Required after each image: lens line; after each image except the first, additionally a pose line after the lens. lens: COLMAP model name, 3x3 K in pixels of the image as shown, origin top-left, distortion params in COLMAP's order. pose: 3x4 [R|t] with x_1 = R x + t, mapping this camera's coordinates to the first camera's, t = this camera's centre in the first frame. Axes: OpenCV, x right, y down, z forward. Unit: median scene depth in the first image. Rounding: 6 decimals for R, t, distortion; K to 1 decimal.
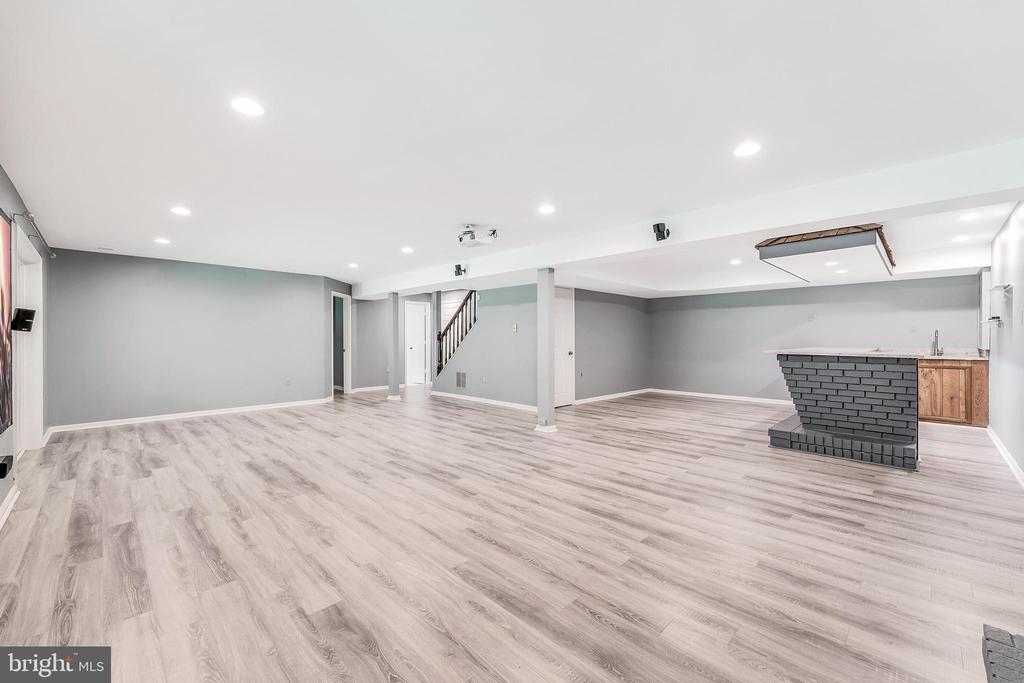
lens RADIAL K [[412.8, 0, 508.4], [0, 412.8, 340.5], [0, 0, 1]] dist [0.000818, -0.000451]
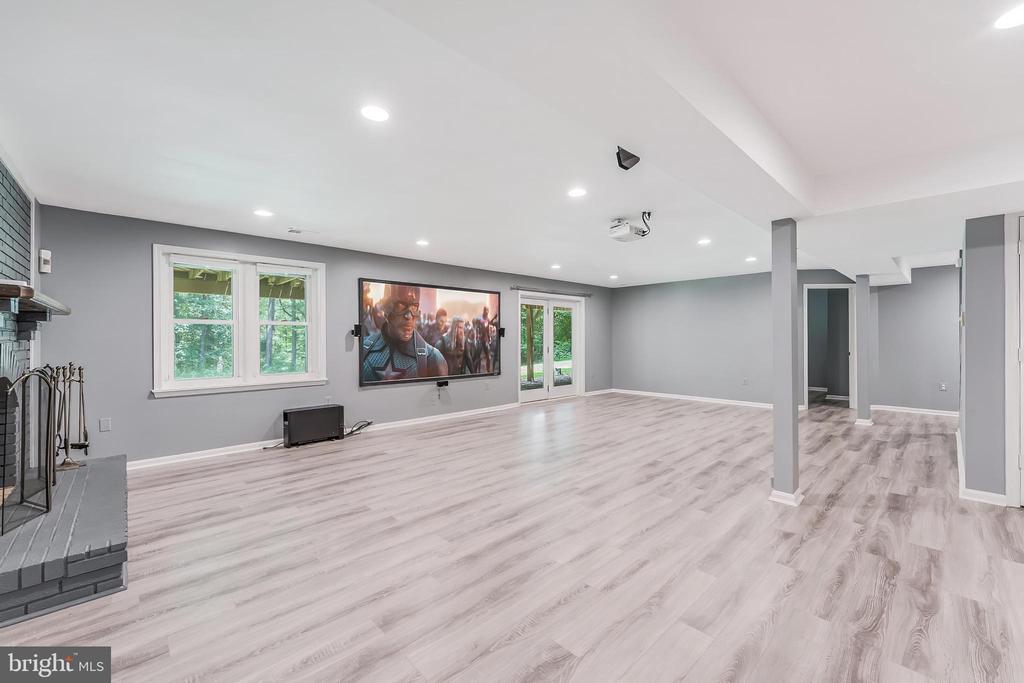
lens RADIAL K [[412.8, 0, 525.2], [0, 412.8, 366.5], [0, 0, 1]] dist [0.000818, -0.000451]
pose [[-0.007691, 0.071705, -0.997396, 1.074097], [-0.001285, 0.997424, 0.071717, -0.017287], [0.999970, 0.001833, -0.007579, 1.022334]]
